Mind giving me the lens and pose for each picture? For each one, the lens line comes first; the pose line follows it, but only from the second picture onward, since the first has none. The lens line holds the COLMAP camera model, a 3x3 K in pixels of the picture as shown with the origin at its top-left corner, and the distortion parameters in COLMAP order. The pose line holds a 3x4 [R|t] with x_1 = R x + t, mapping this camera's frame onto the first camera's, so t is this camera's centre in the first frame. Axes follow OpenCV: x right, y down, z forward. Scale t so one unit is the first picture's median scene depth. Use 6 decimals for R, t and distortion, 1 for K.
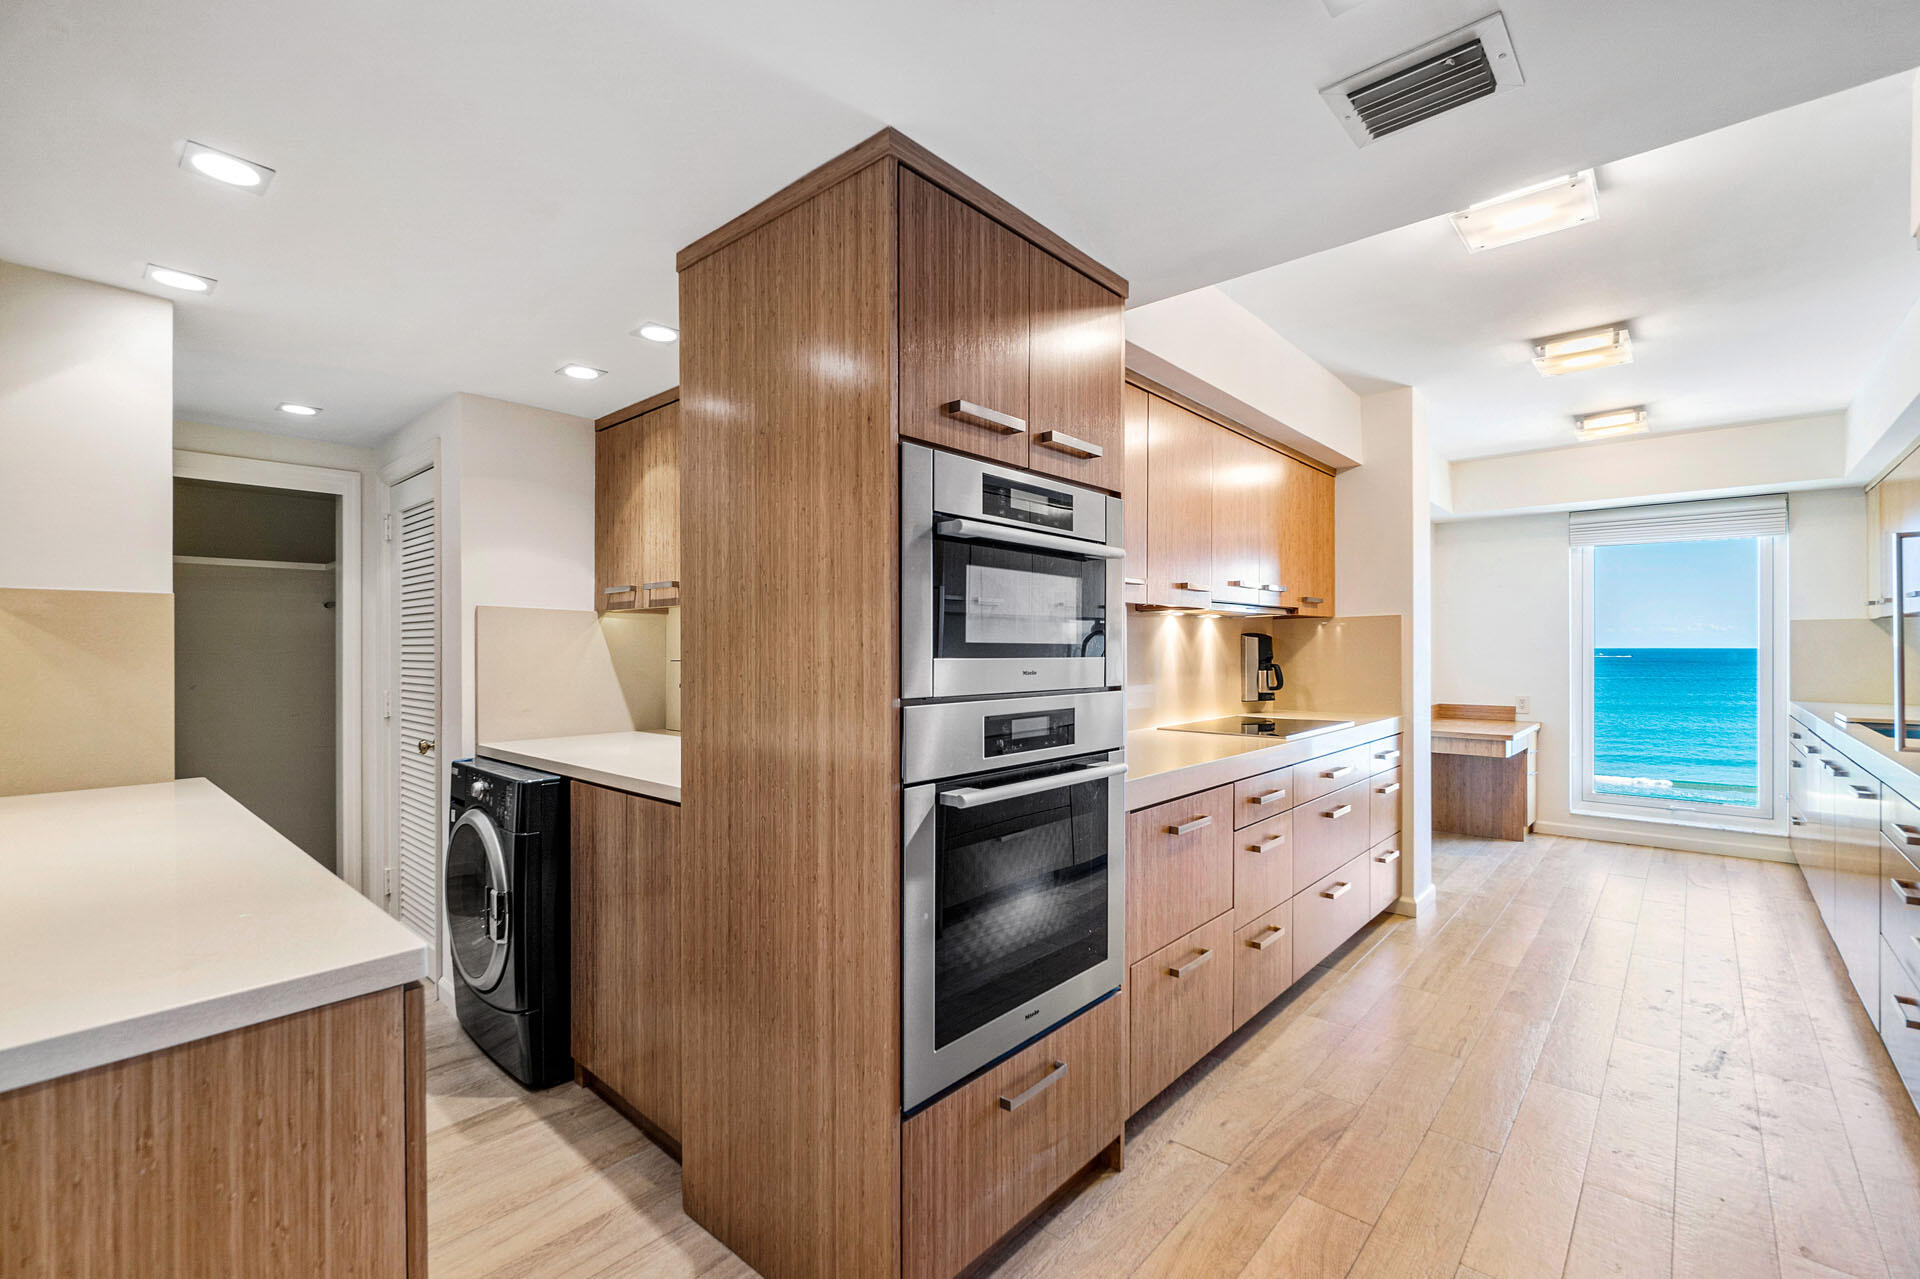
lens RADIAL K [[843.9, 0, 951.8], [0, 843.9, 641.3], [0, 0, 1]] dist [0.000282, -0.000255]
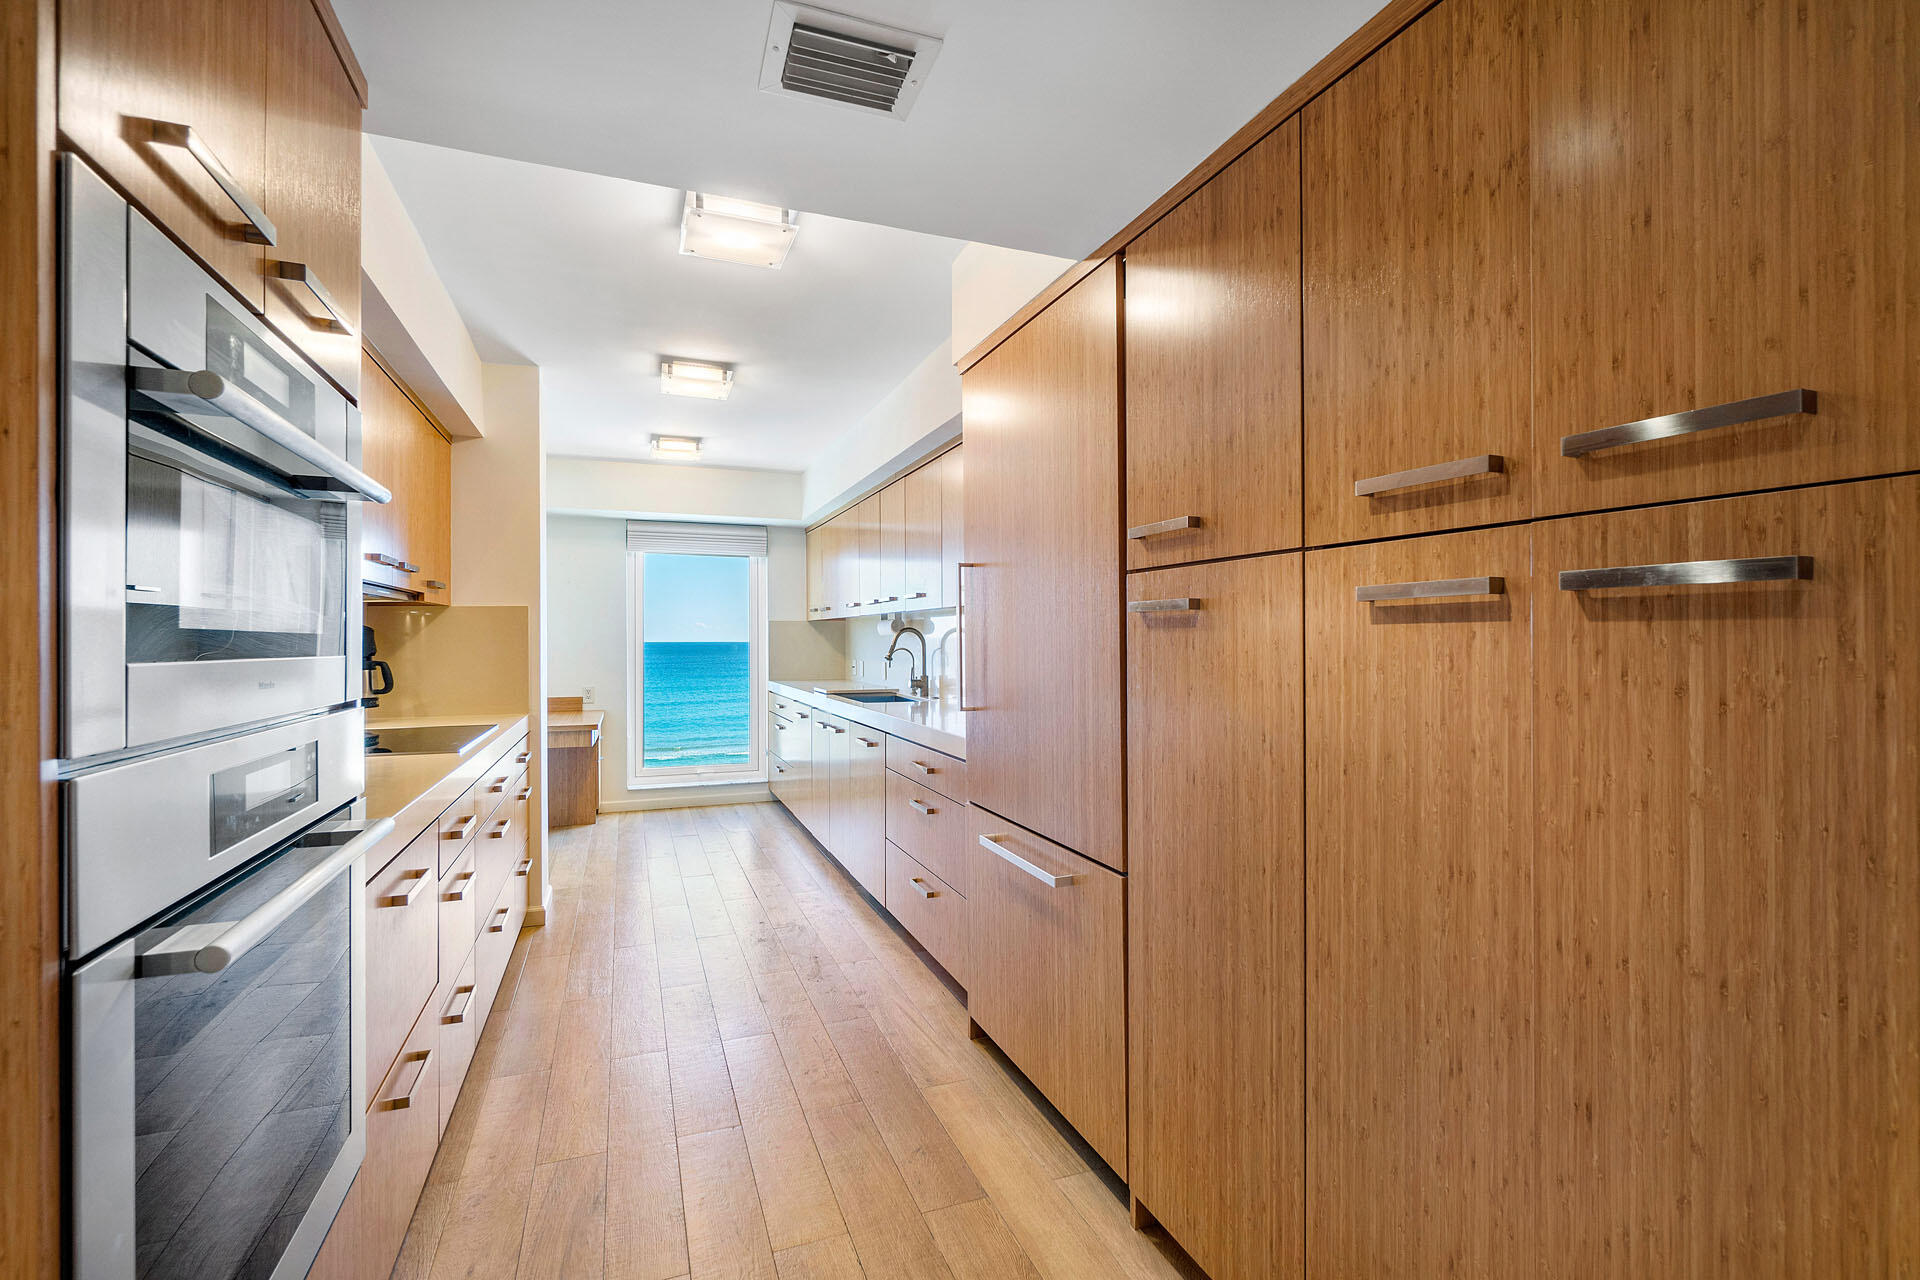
lens RADIAL K [[843.9, 0, 953.1], [0, 843.9, 634.5], [0, 0, 1]] dist [0.000282, -0.000255]
pose [[0.456899, 0.006759, 0.889493, -0.085133], [-0.005490, 0.999974, -0.004779, 0.002073], [-0.889502, -0.002700, 0.456924, 0.150594]]
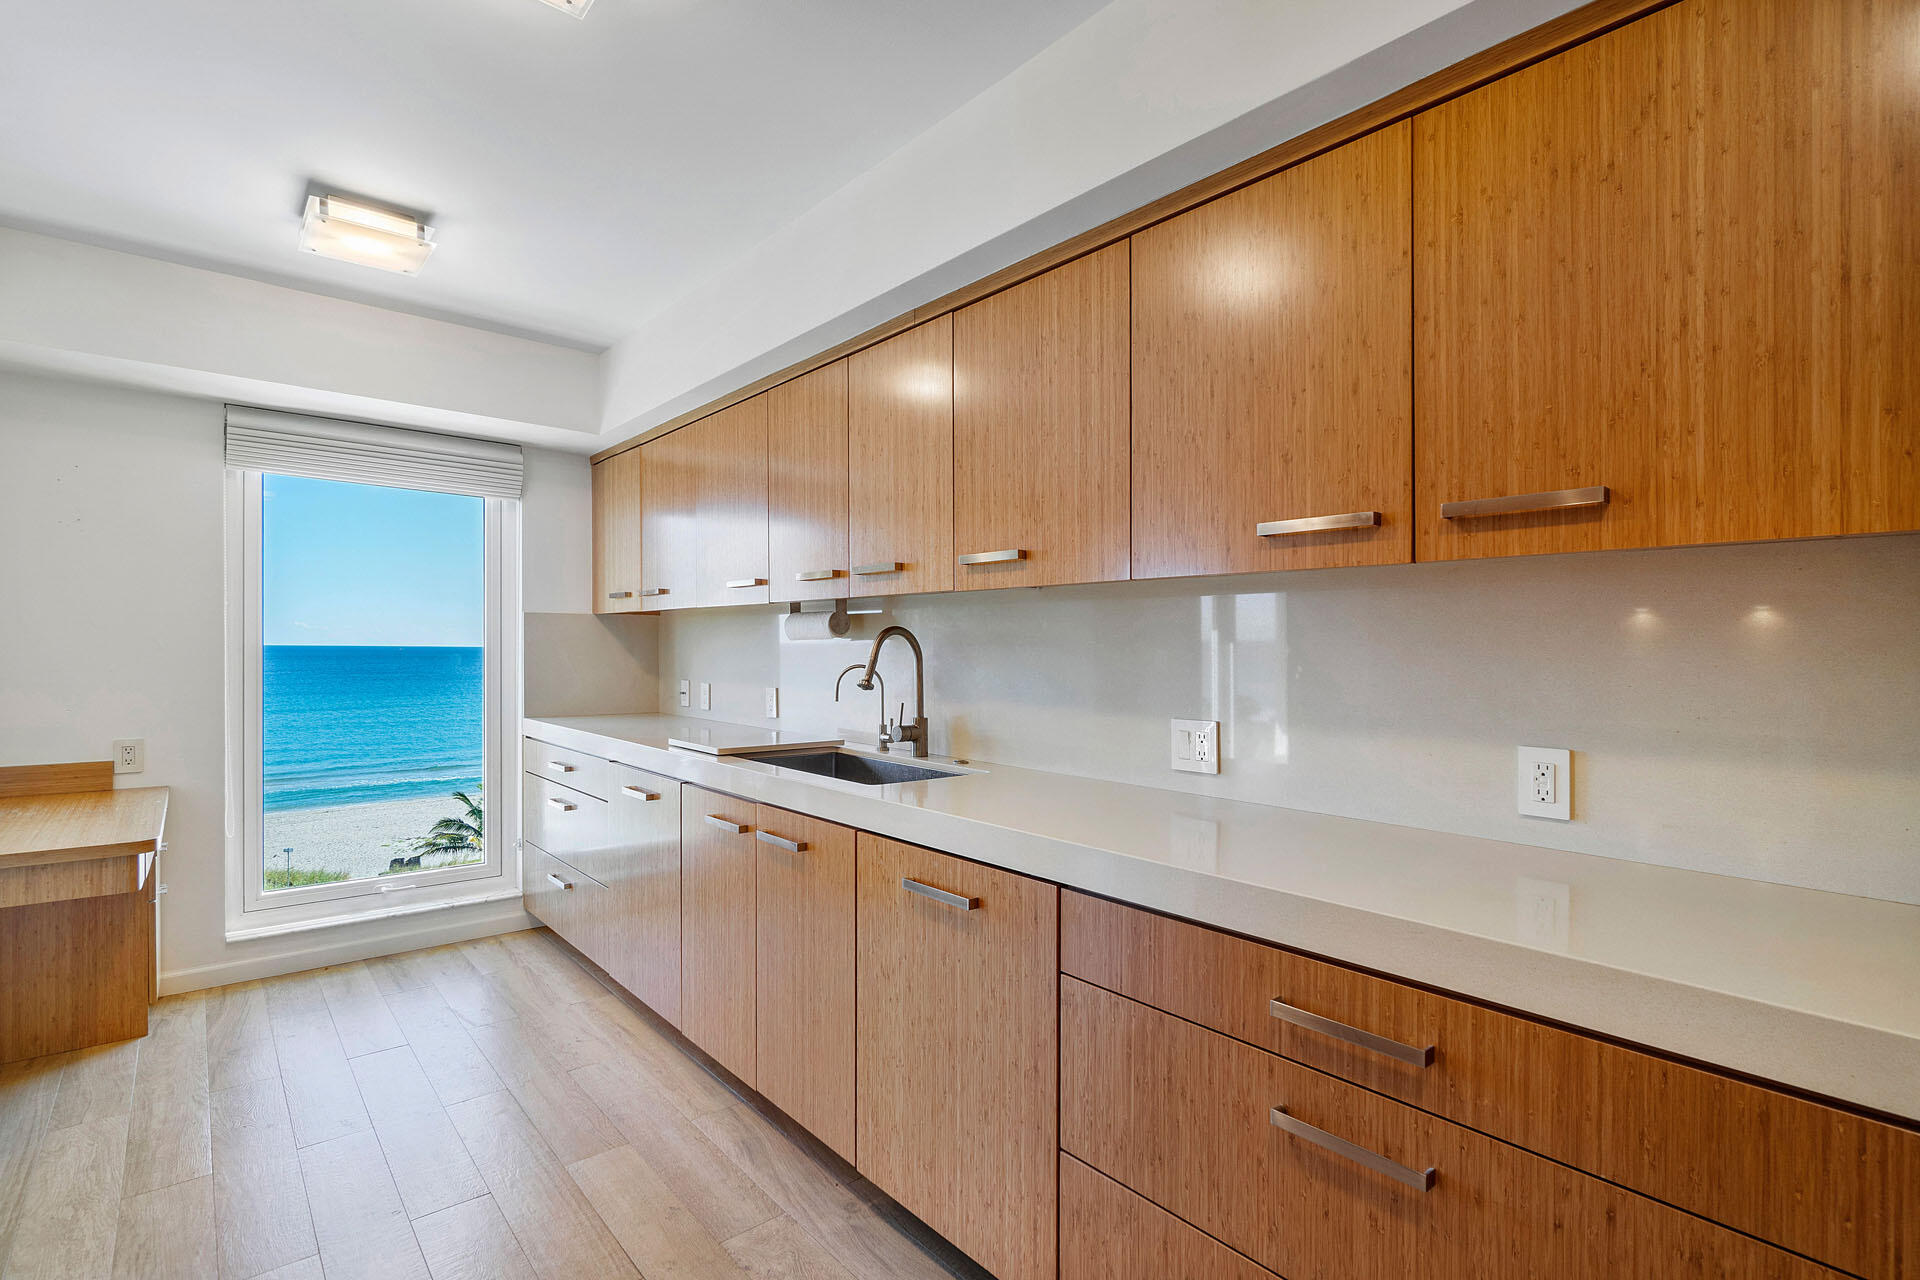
lens RADIAL K [[869.0, 0, 955.1], [0, 869.0, 655.3], [0, 0, 1]] dist [-0.013902, -0.000918]
pose [[0.116115, -0.002098, 0.993234, 0.313853], [-0.018542, 0.999819, 0.004280, 0.004116], [-0.993063, -0.018914, 0.116055, 0.633003]]
